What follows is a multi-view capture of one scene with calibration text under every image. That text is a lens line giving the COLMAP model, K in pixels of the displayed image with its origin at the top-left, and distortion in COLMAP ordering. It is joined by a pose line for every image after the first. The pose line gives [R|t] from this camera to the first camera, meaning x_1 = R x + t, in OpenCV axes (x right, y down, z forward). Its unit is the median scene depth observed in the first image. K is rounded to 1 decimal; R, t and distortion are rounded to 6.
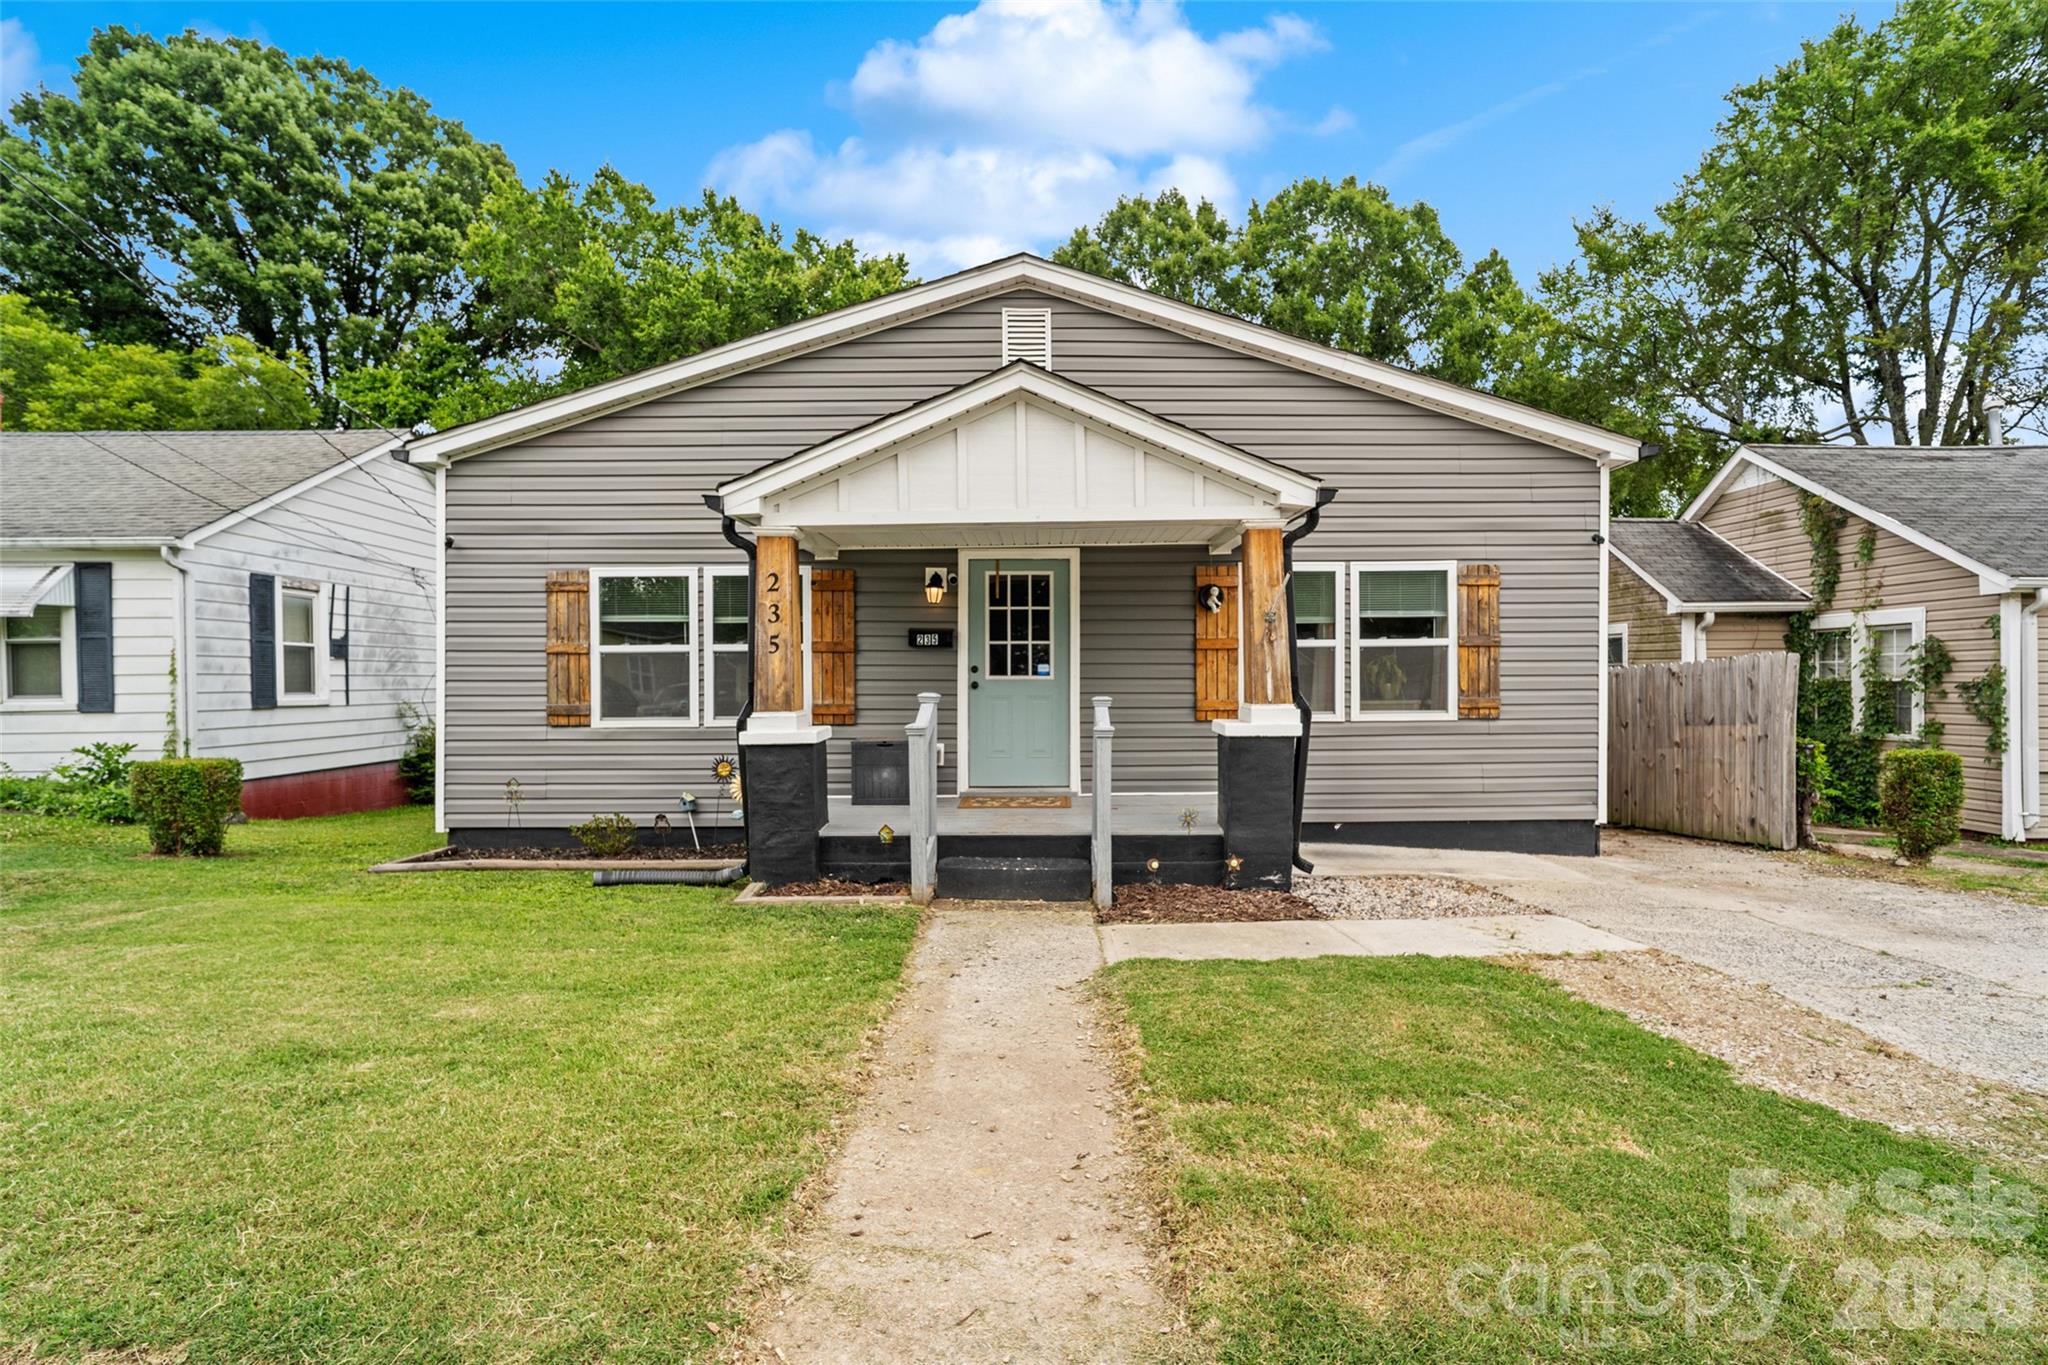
lens RADIAL K [[974.3, 0, 1070.8], [0, 974.3, 663.5], [0, 0, 1]] dist [-0.006406, -0.000149]
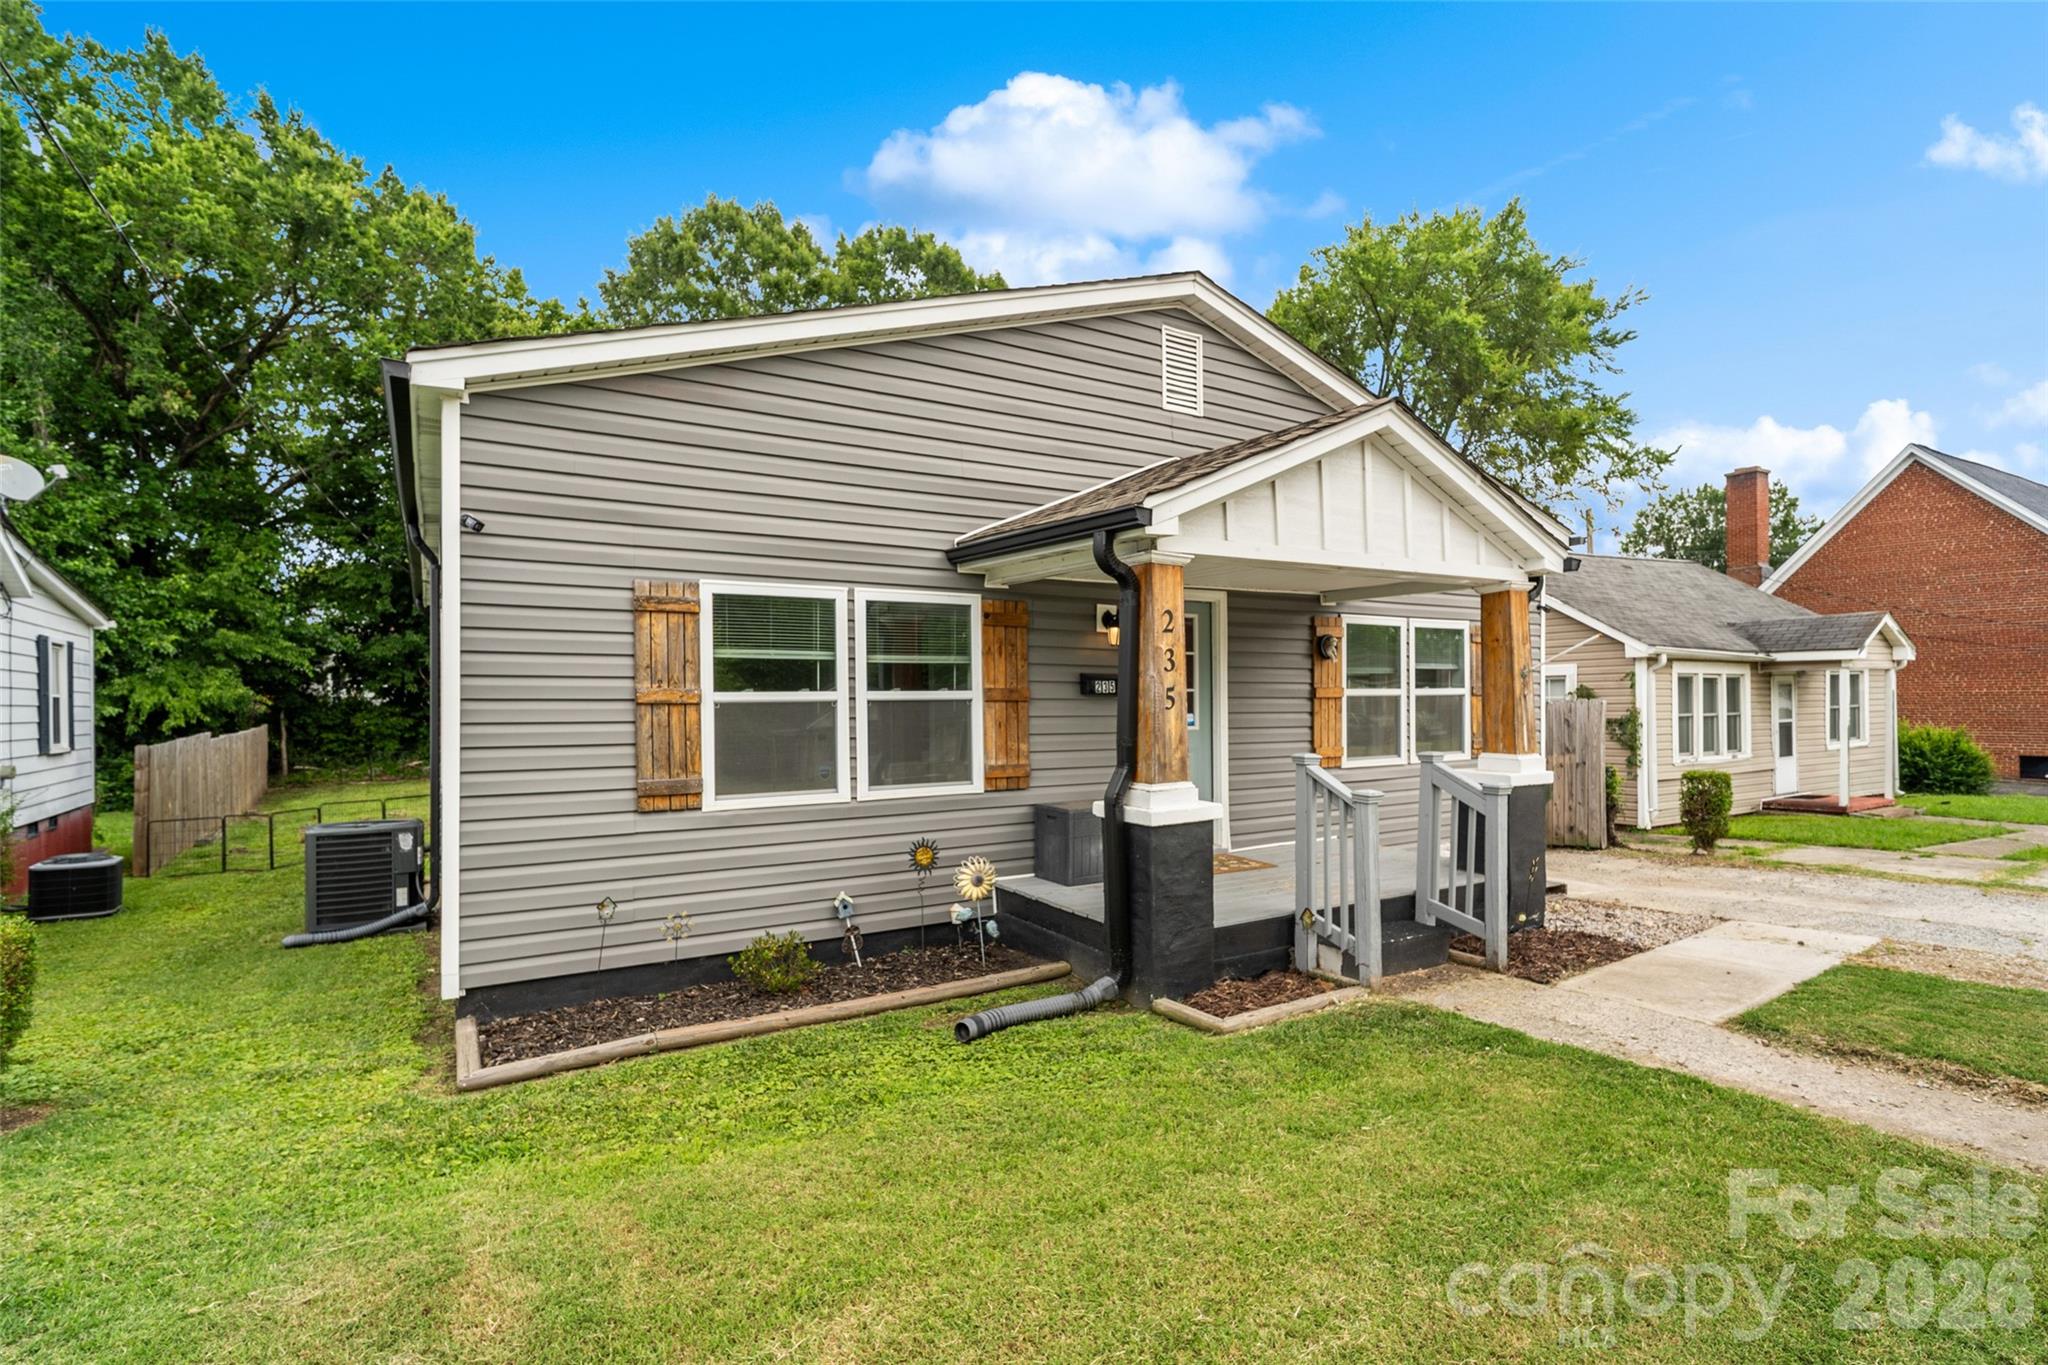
lens RADIAL K [[949.0, 0, 1024.0], [0, 949.0, 682.5], [0, 0, 1]] dist [-0.003217, 0.000584]
pose [[0.860603, 0.008902, 0.509199, -0.636176], [-0.003699, 0.999930, -0.011229, -0.018410], [-0.509263, 0.007780, 0.860576, 0.302317]]
